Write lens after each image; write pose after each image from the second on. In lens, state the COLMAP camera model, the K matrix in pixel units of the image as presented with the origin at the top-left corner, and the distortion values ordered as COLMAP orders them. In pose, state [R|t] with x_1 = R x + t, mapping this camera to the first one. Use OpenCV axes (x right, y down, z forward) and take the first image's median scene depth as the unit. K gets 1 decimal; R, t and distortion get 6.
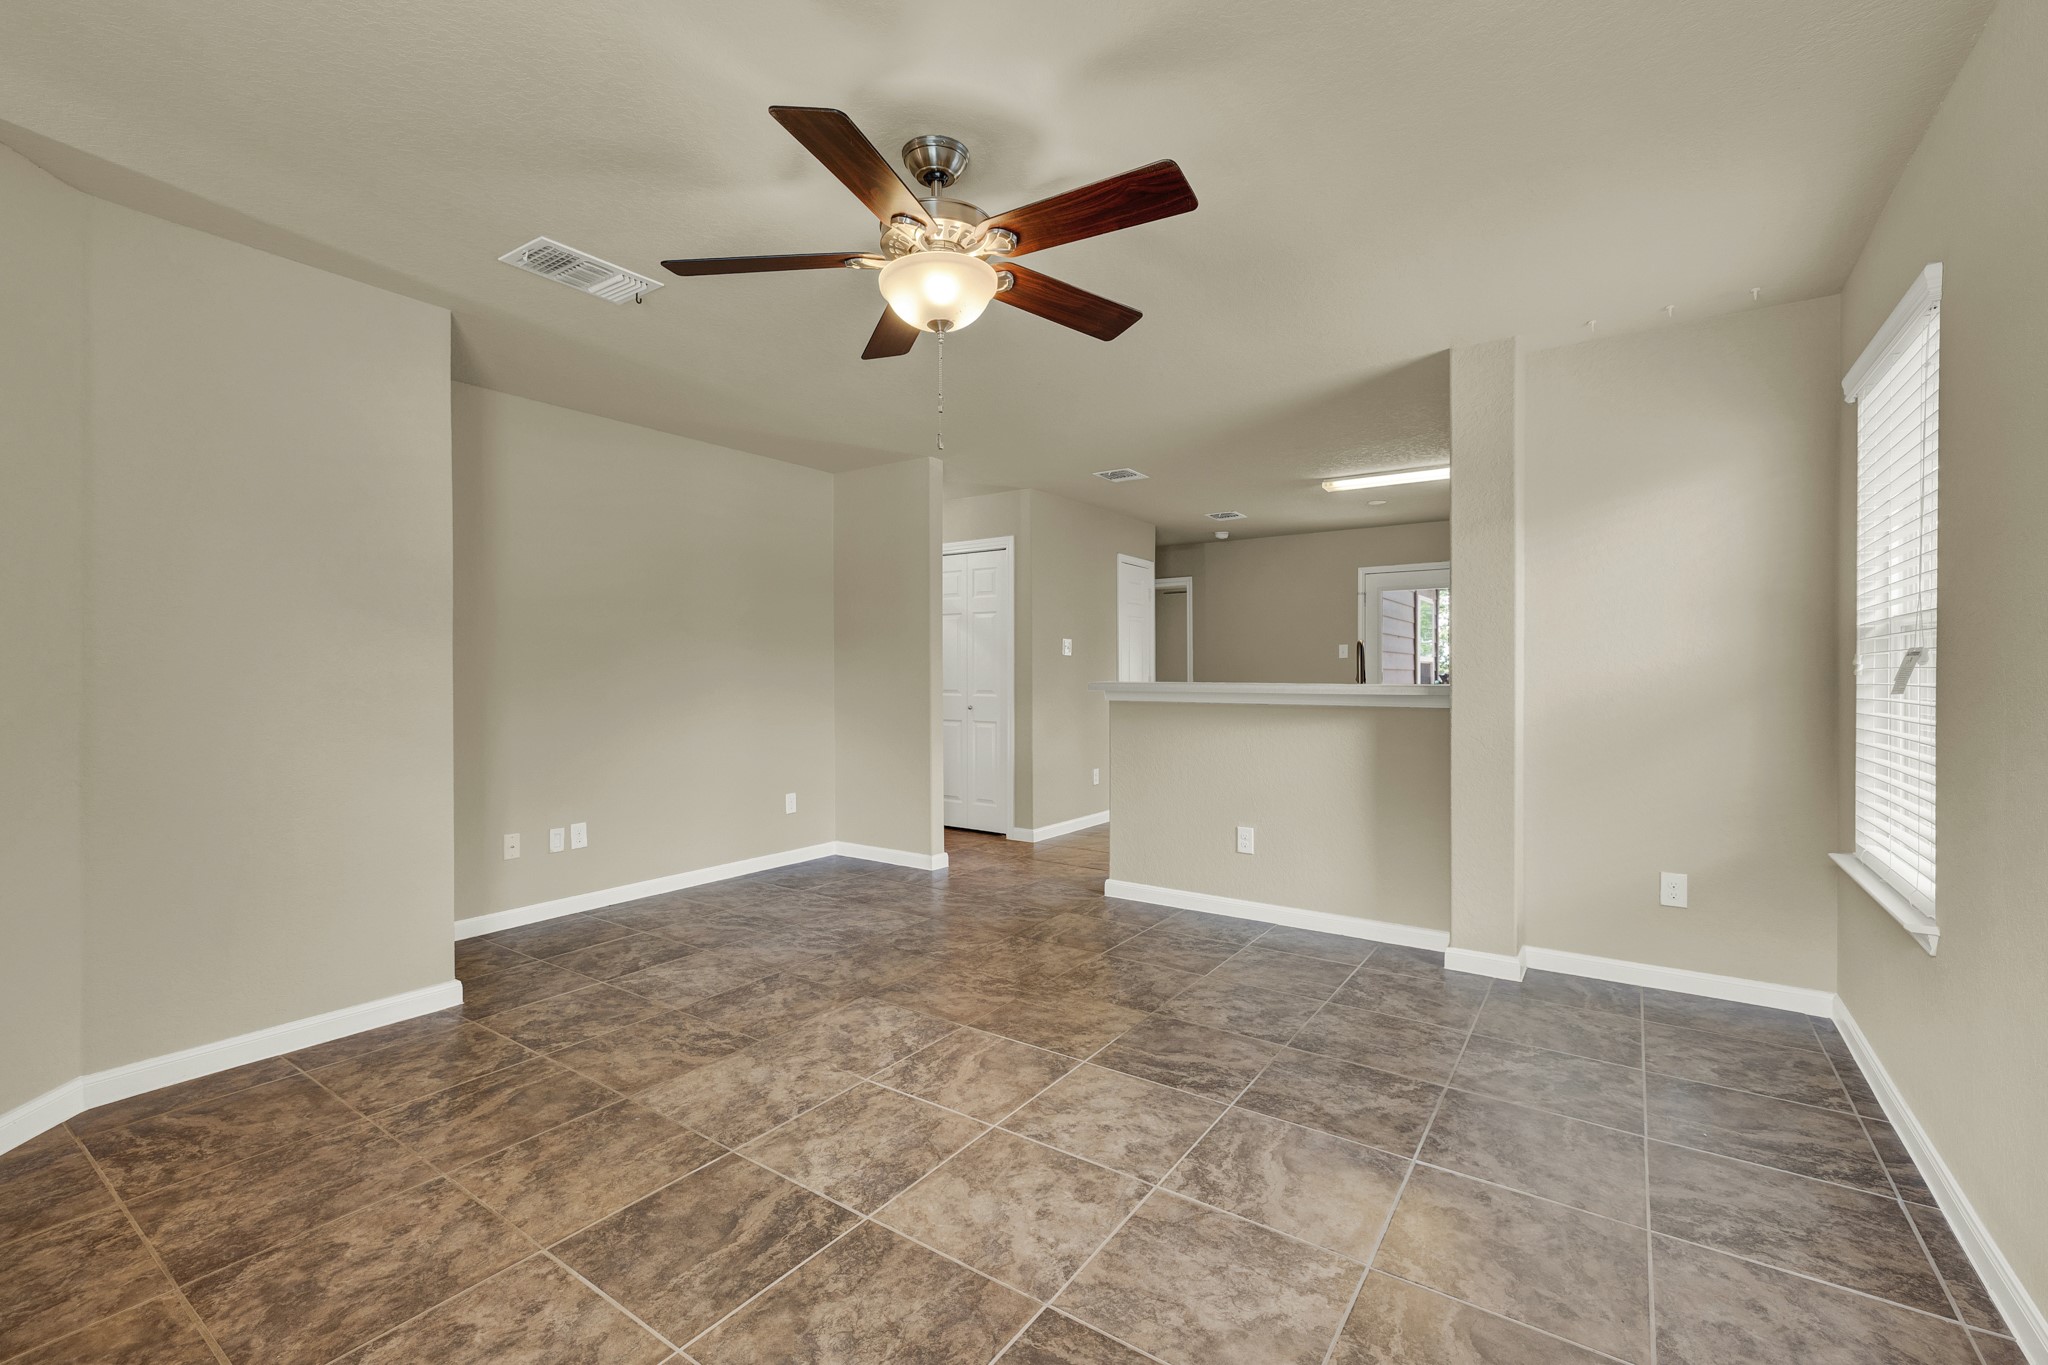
lens RADIAL K [[882.9, 0, 1010.6], [0, 882.9, 680.2], [0, 0, 1]] dist [0.004246, -0.001442]
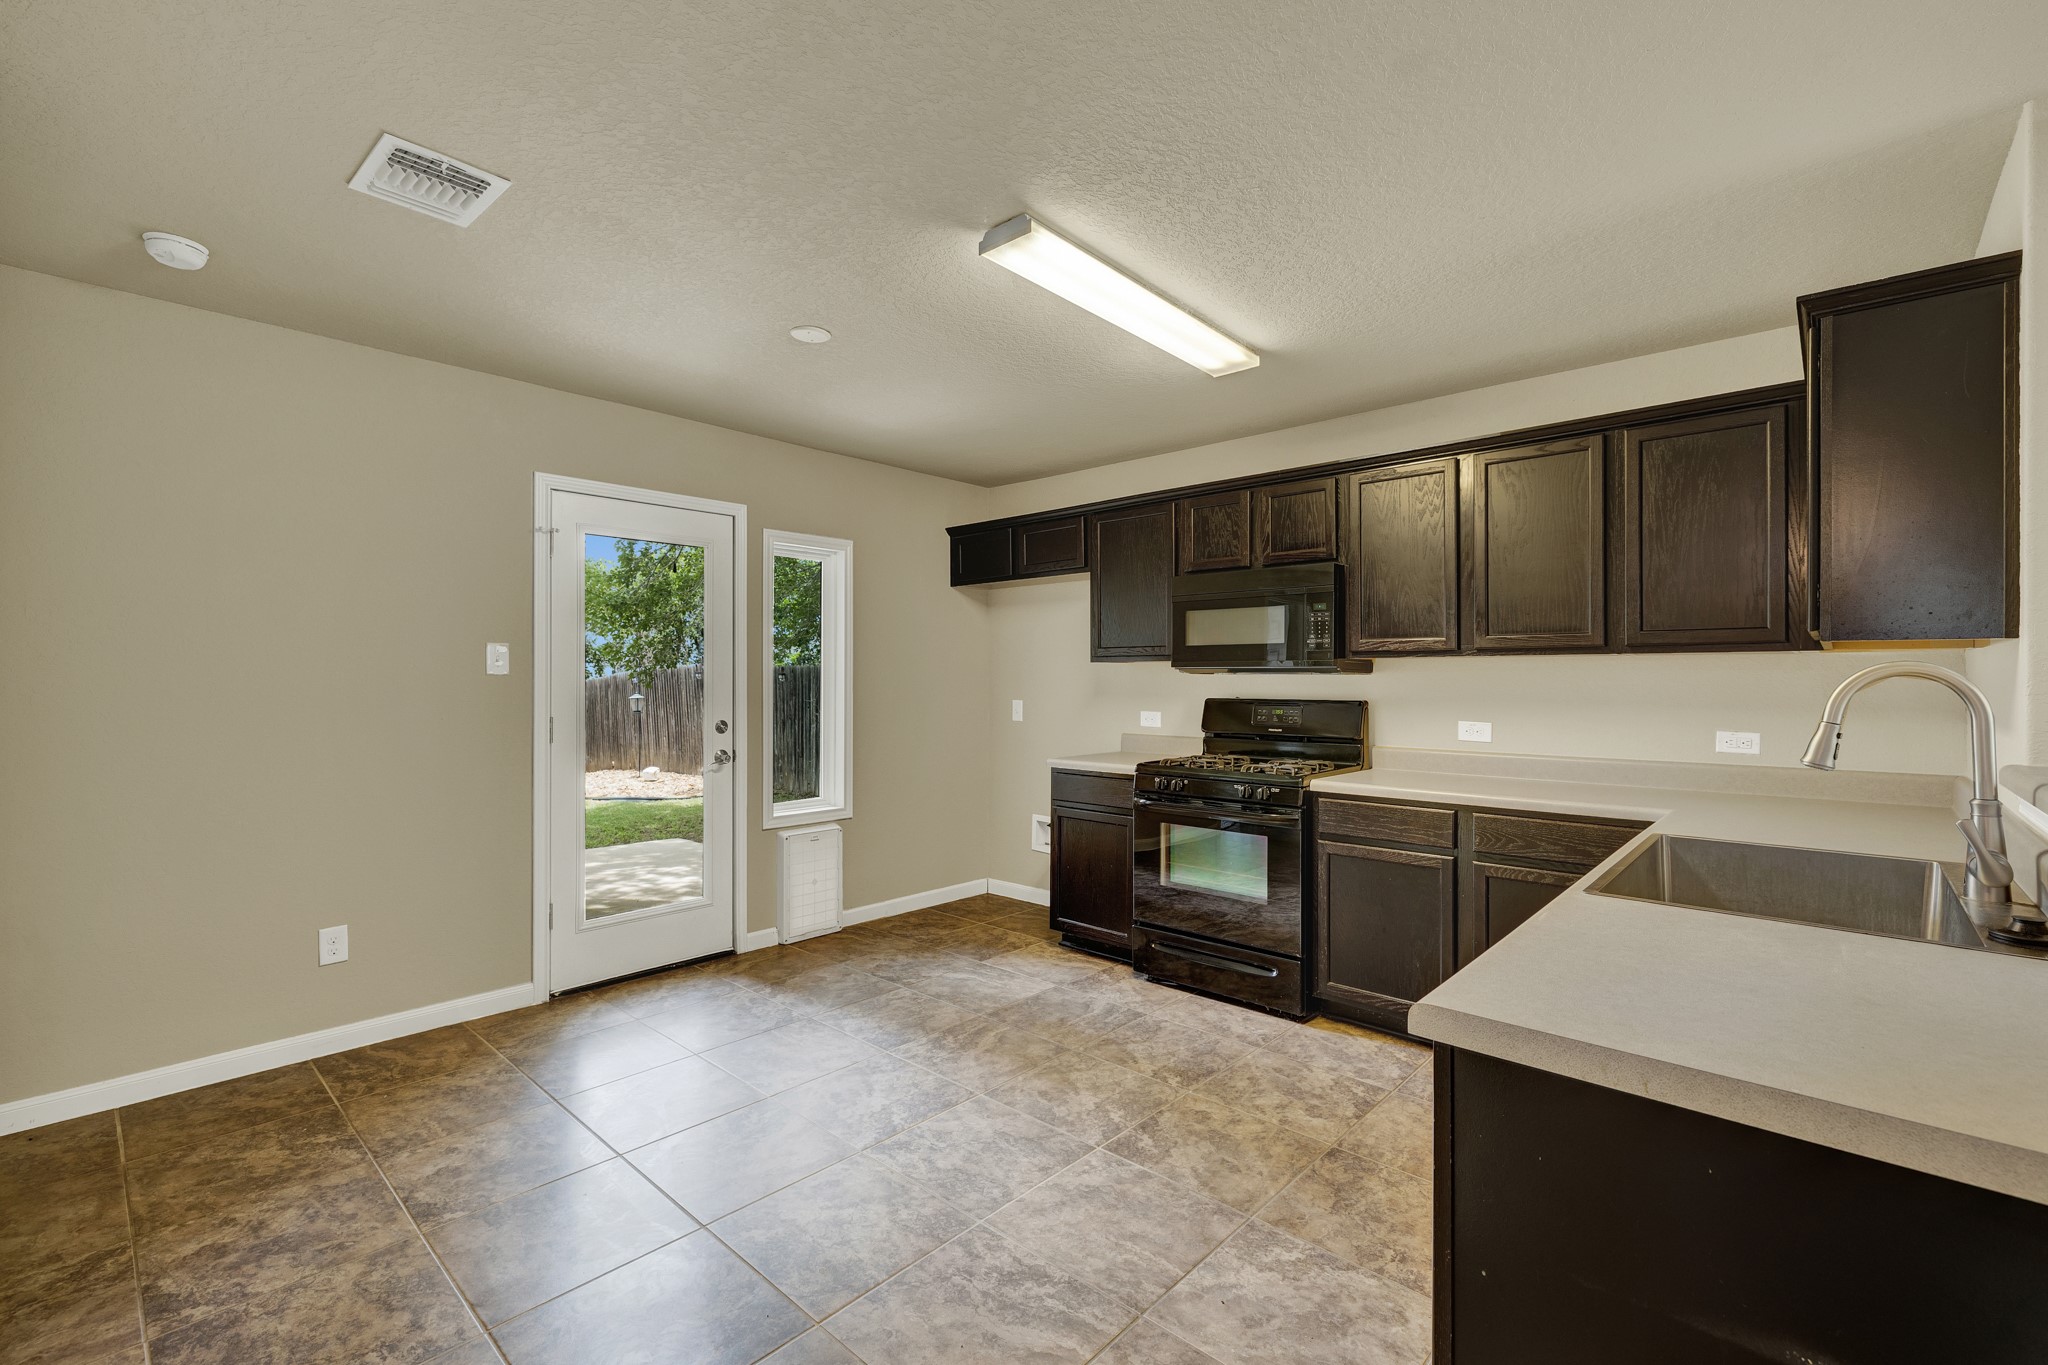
lens RADIAL K [[882.9, 0, 1024.8], [0, 882.9, 674.3], [0, 0, 1]] dist [0.004246, -0.001442]
pose [[0.122228, 0.007601, 0.992473, -0.046878], [0.007253, 0.999937, -0.008551, -0.054581], [-0.992475, 0.008244, 0.122166, 1.960295]]
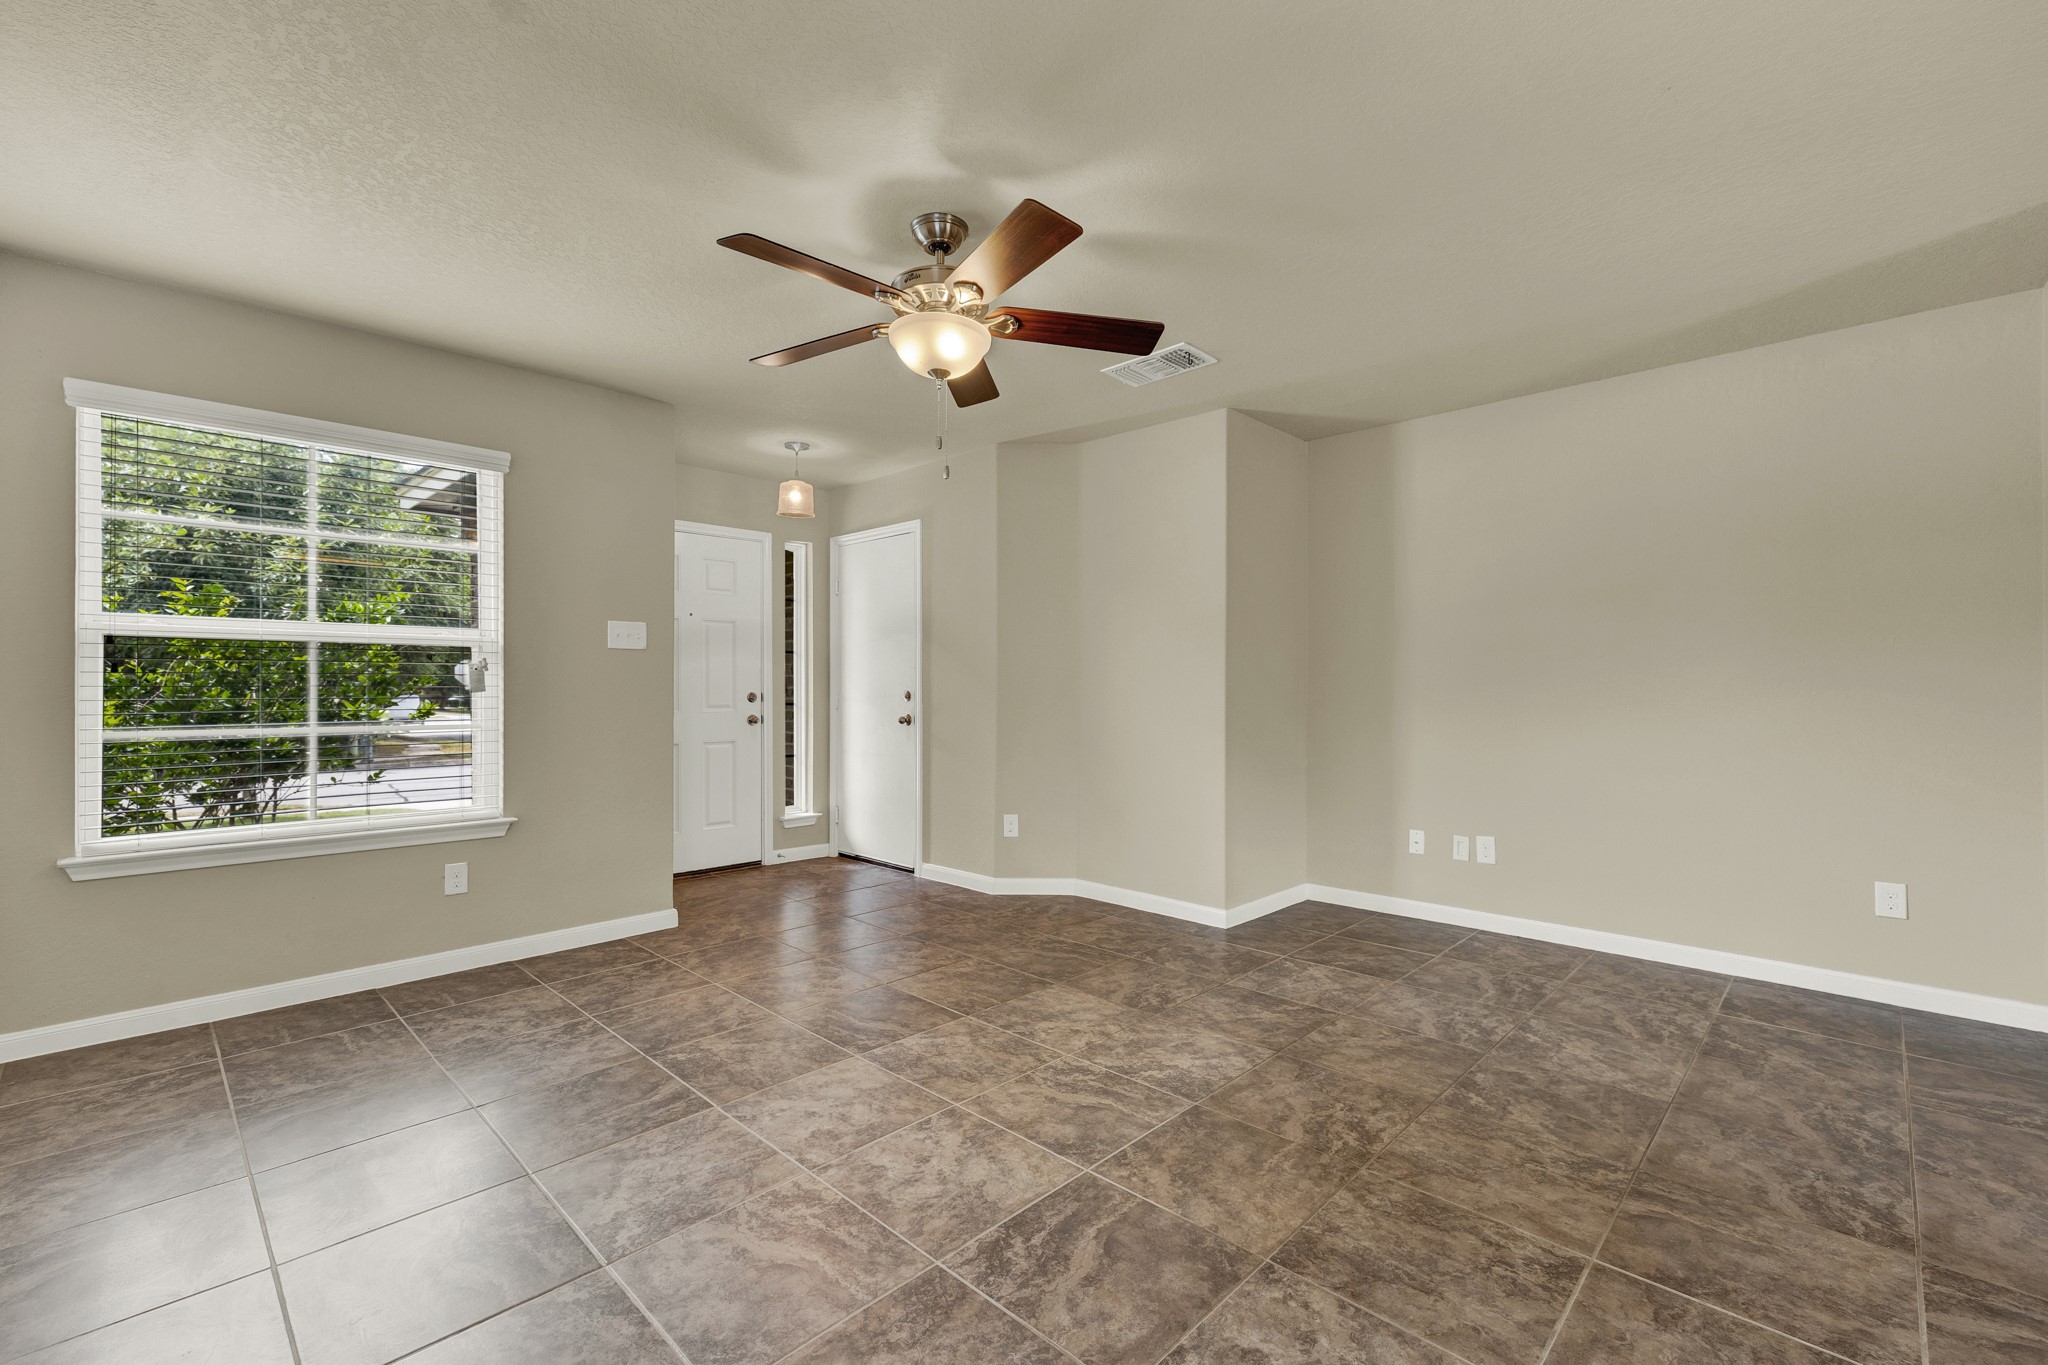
lens RADIAL K [[882.9, 0, 1005.0], [0, 882.9, 678.6], [0, 0, 1]] dist [0.004246, -0.001442]
pose [[-0.173193, -0.009110, -0.984846, 0.821325], [-0.008213, 0.999936, -0.007806, 0.007504], [0.984854, 0.006736, -0.173257, 1.010206]]
